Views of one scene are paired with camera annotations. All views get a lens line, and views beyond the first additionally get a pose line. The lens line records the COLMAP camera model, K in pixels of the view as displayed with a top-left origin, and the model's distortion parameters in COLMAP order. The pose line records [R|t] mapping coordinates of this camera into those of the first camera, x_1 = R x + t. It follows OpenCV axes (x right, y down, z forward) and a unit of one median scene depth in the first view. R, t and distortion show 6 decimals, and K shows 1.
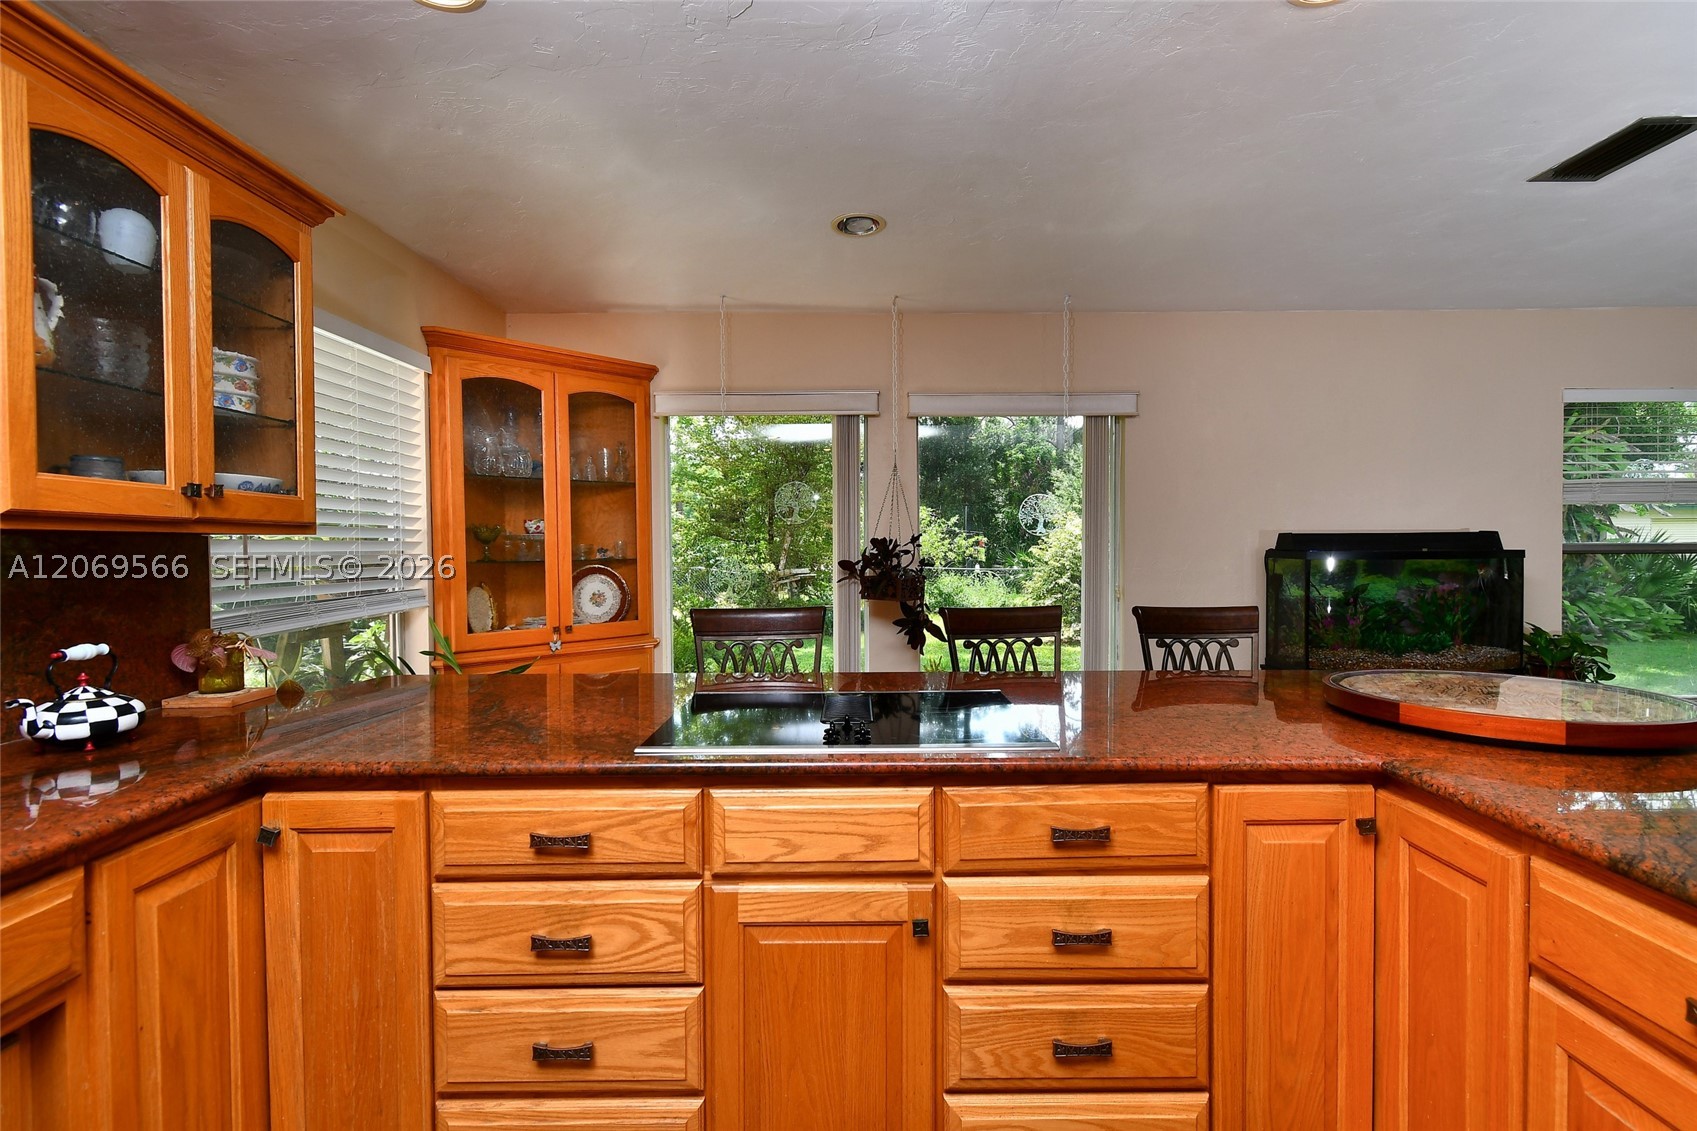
lens RADIAL K [[773.3, 0, 837.5], [0, 773.3, 563.5], [0, 0, 1]] dist [-0.000379, -0.000813]
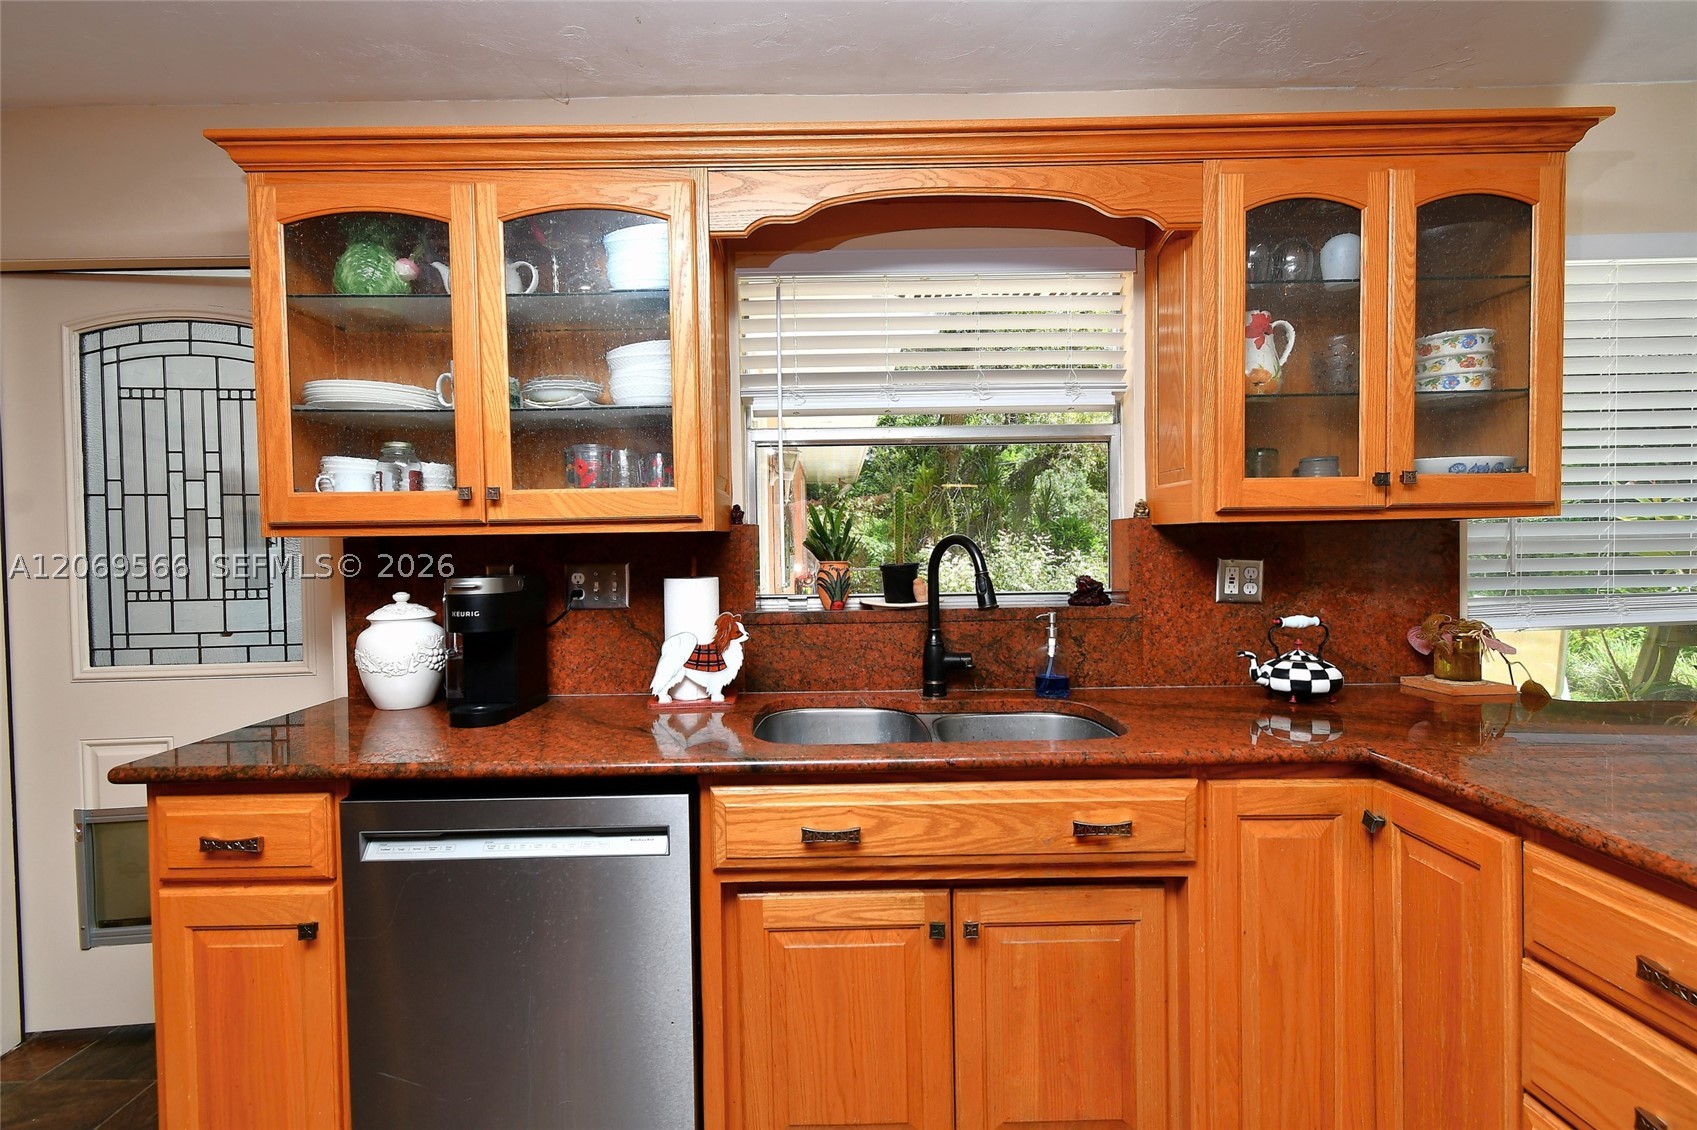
lens RADIAL K [[773.3, 0, 837.5], [0, 773.3, 563.0], [0, 0, 1]] dist [-0.000379, -0.000813]
pose [[0.014224, 0.025360, -0.999577, 0.224740], [-0.003310, 0.999674, 0.025315, -0.005505], [0.999893, 0.002949, 0.014303, 0.262969]]
